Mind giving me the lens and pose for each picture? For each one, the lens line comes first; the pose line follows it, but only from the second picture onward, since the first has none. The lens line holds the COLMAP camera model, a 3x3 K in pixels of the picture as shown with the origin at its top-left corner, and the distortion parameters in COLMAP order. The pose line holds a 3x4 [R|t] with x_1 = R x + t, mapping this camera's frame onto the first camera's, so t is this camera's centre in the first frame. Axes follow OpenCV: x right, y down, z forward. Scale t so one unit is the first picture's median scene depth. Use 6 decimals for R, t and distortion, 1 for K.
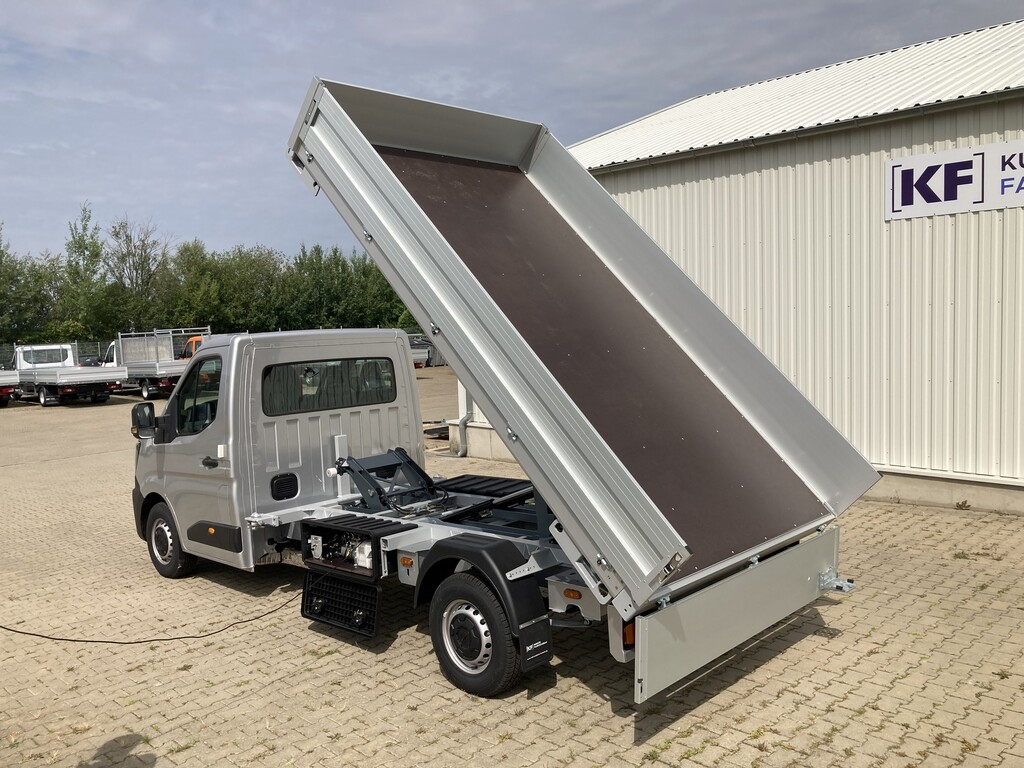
lens RADIAL K [[839.9, 0, 508.4], [0, 839.9, 369.7], [0, 0, 1]] dist [0.011297, 0.000662]
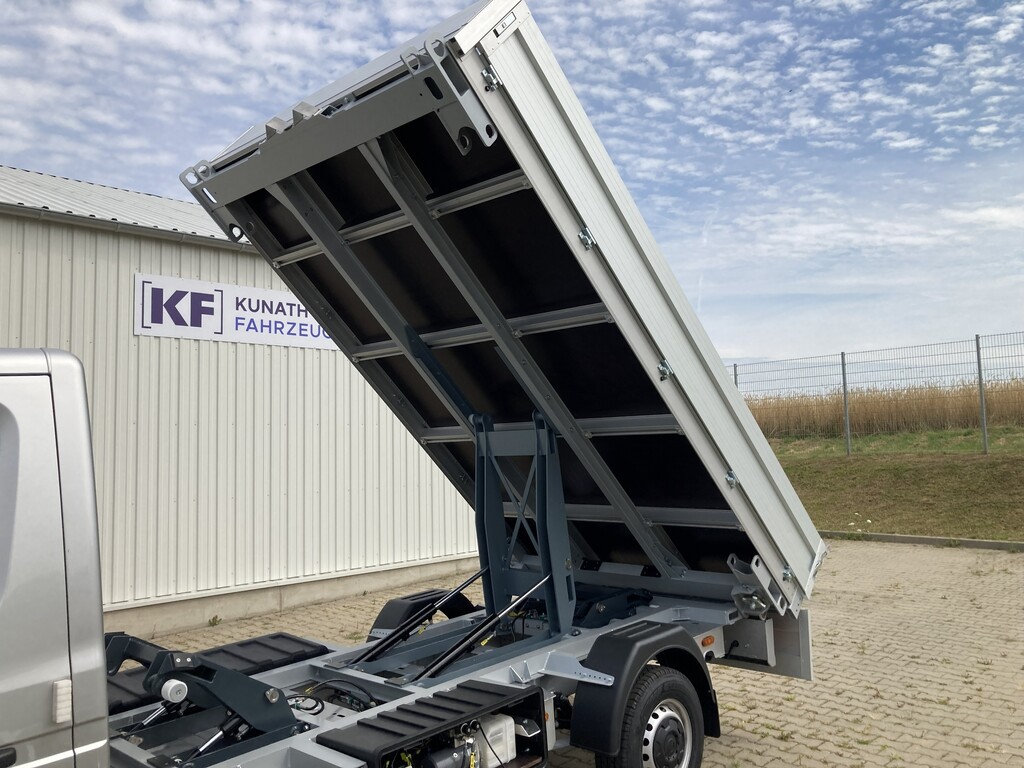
lens RADIAL K [[839.9, 0, 508.4], [0, 839.9, 369.7], [0, 0, 1]] dist [0.011297, 0.000662]
pose [[-0.005706, 0.127618, 0.991807, -0.239482], [0.094009, 0.987499, -0.126522, 0.010324], [-0.995555, 0.092517, -0.017631, 0.294816]]
